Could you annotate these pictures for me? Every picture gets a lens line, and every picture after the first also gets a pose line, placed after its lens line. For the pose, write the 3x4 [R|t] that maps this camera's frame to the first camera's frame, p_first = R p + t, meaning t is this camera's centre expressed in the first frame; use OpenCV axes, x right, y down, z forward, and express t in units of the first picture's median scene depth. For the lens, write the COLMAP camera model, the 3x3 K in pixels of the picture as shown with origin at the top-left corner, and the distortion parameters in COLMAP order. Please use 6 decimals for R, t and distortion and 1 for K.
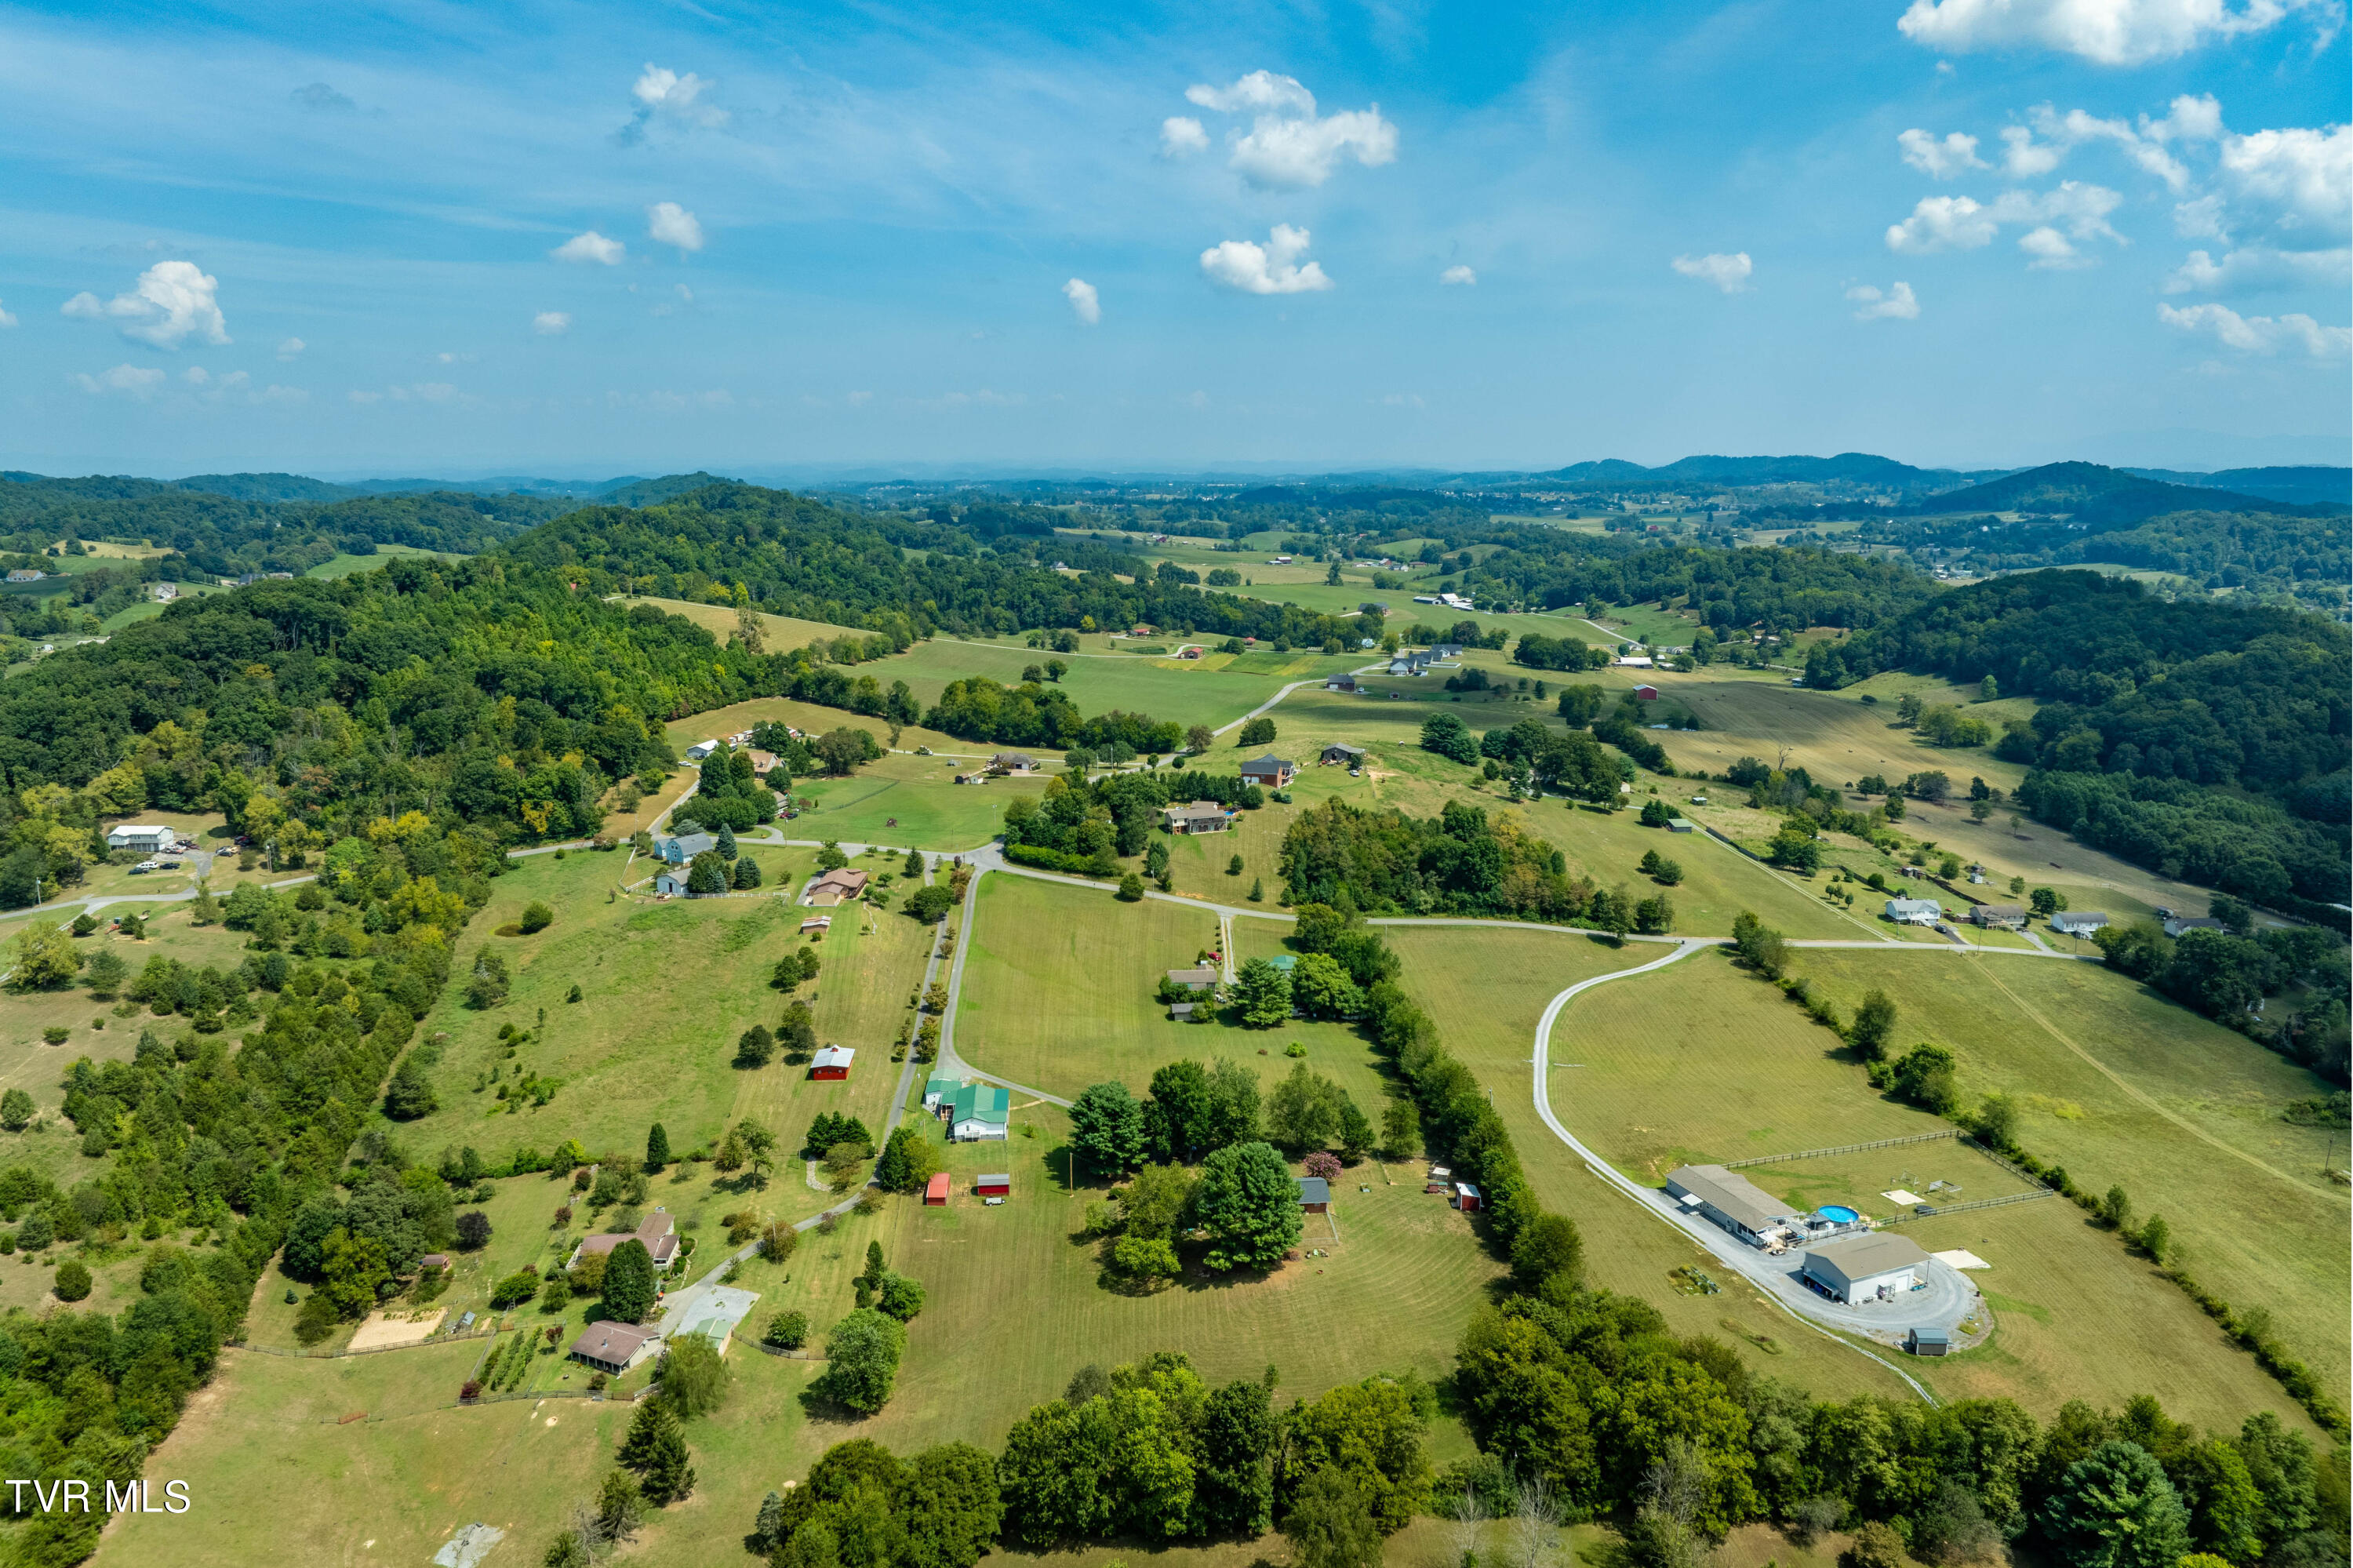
lens RADIAL K [[1704.8, 0, 1165.9], [0, 1704.8, 736.8], [0, 0, 1]] dist [-0.035972, -0.002507]
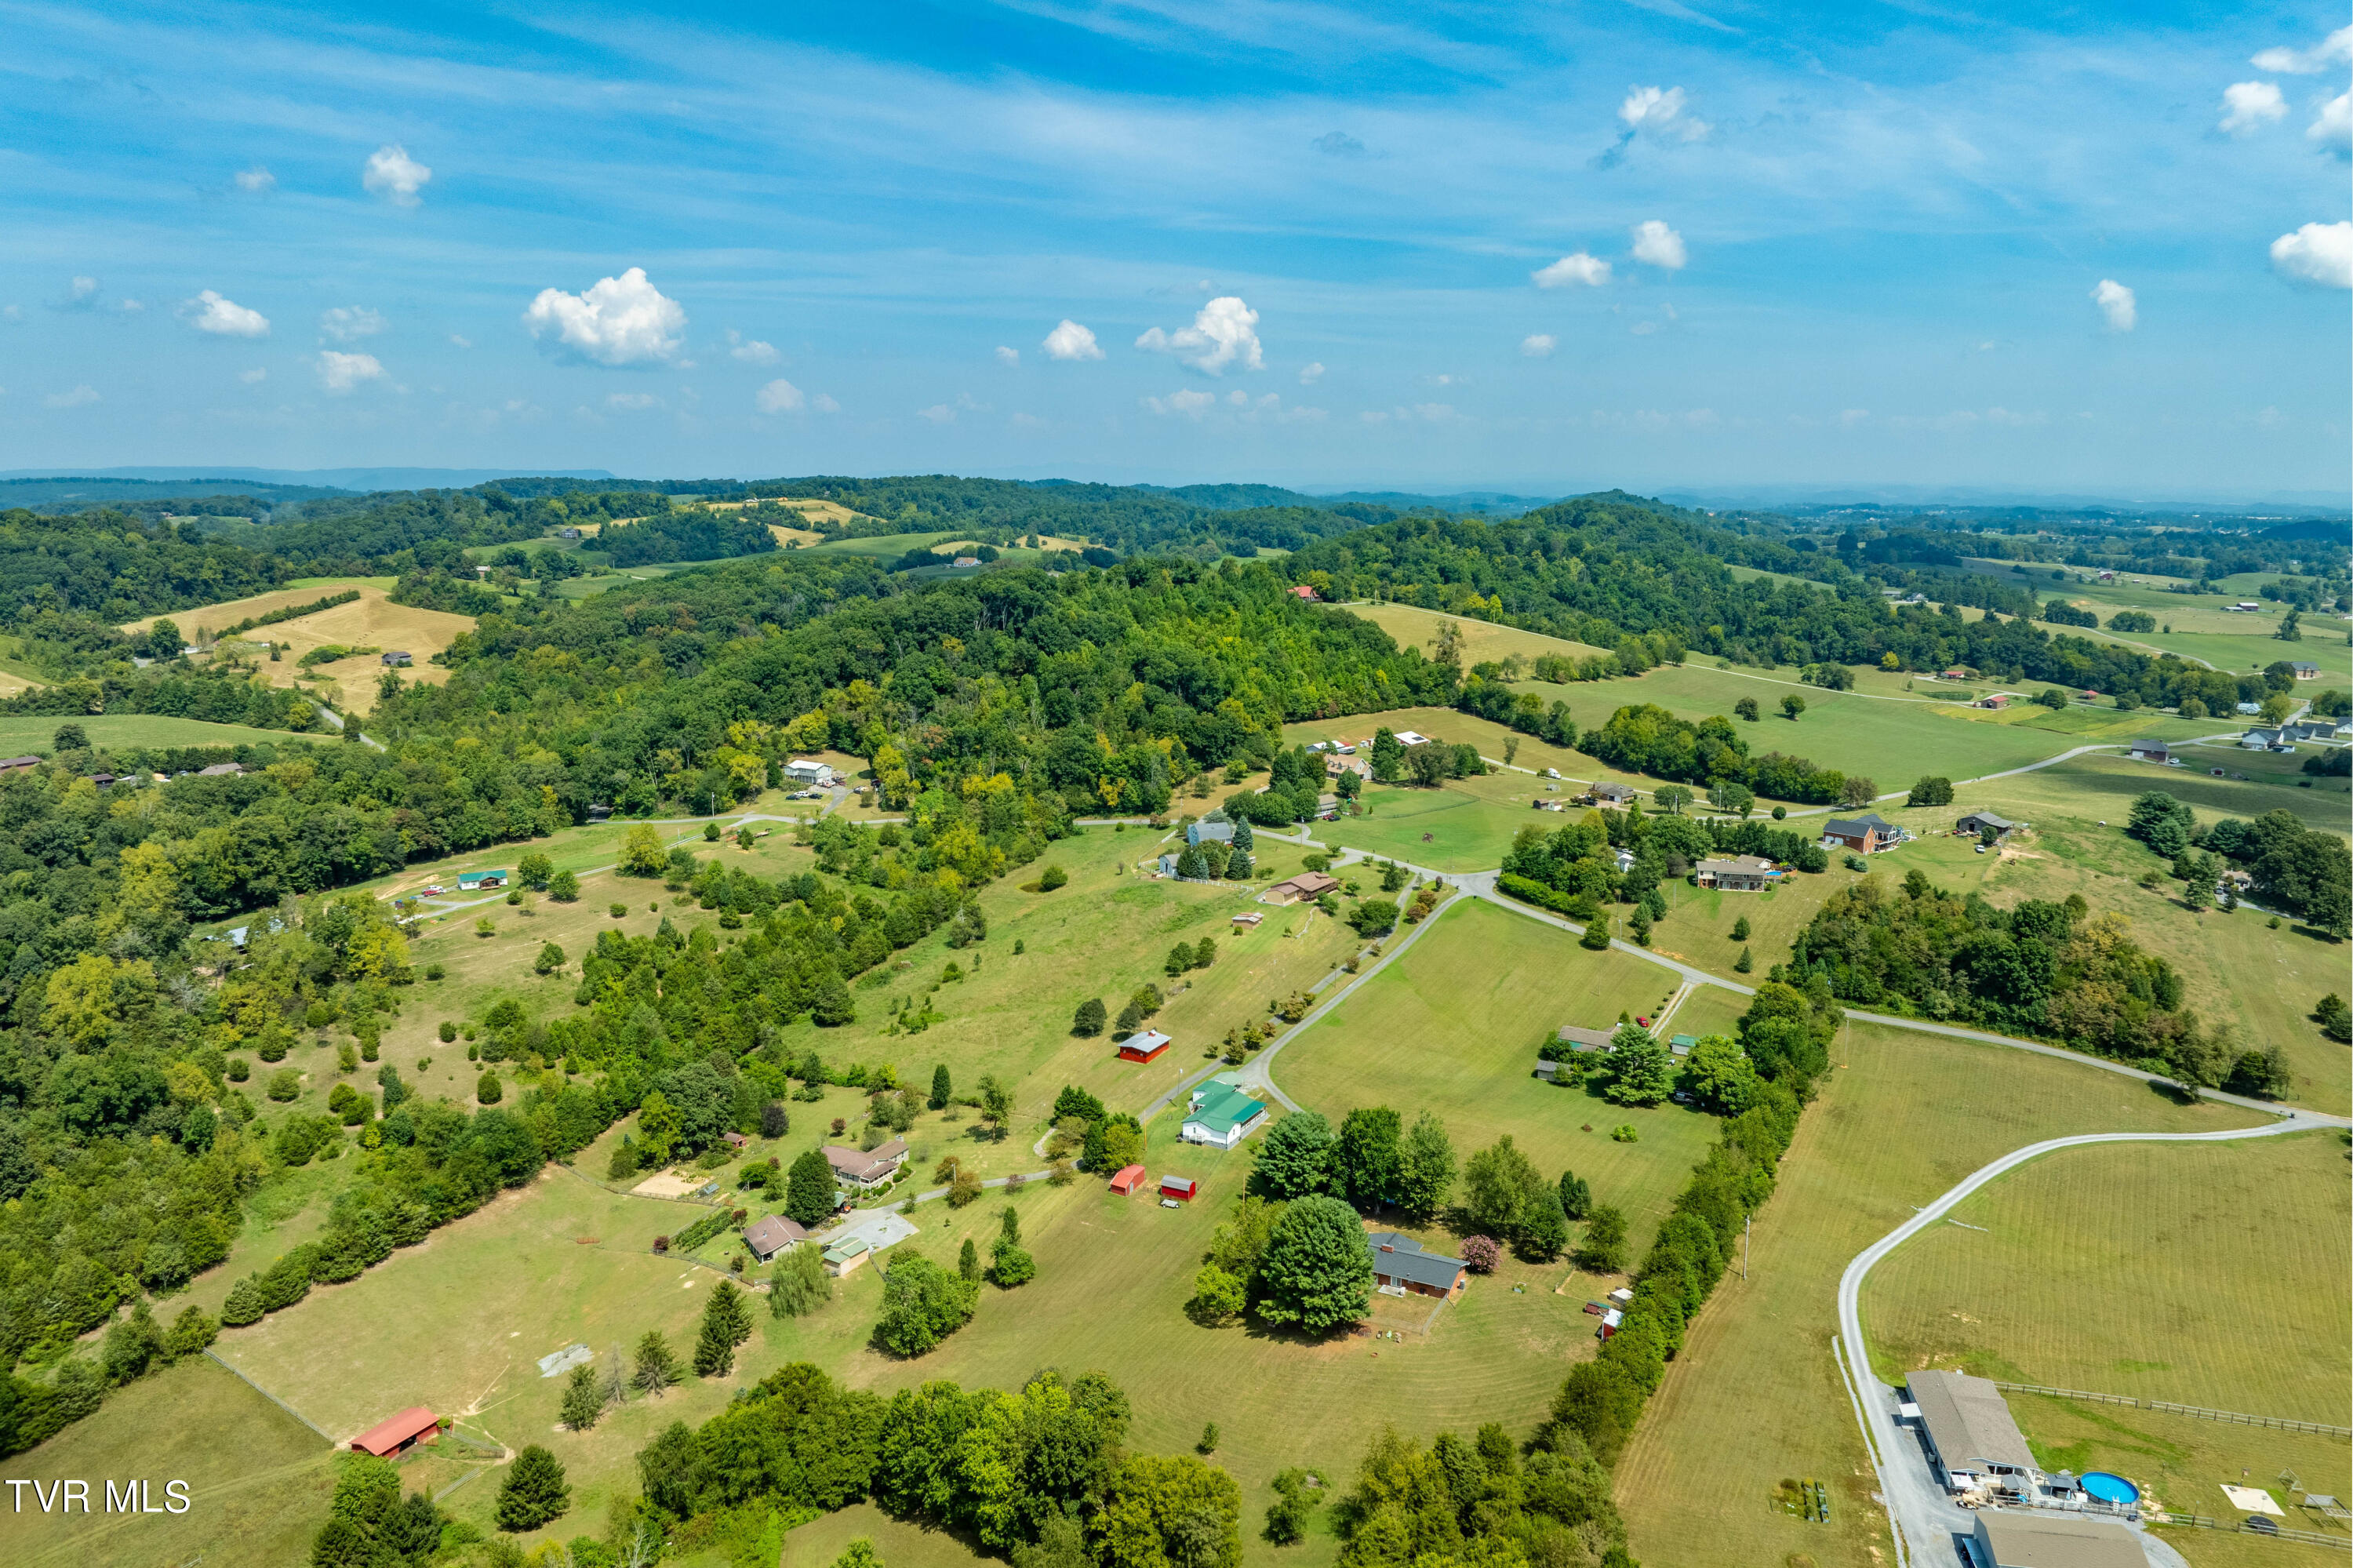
lens RADIAL K [[1704.8, 0, 1139.9], [0, 1704.8, 739.9], [0, 0, 1]] dist [-0.035972, -0.002507]
pose [[0.835833, 0.091578, -0.541291, 0.221126], [-0.096664, 0.995134, 0.019098, -0.008143], [0.540406, 0.036360, 0.840618, 0.079581]]
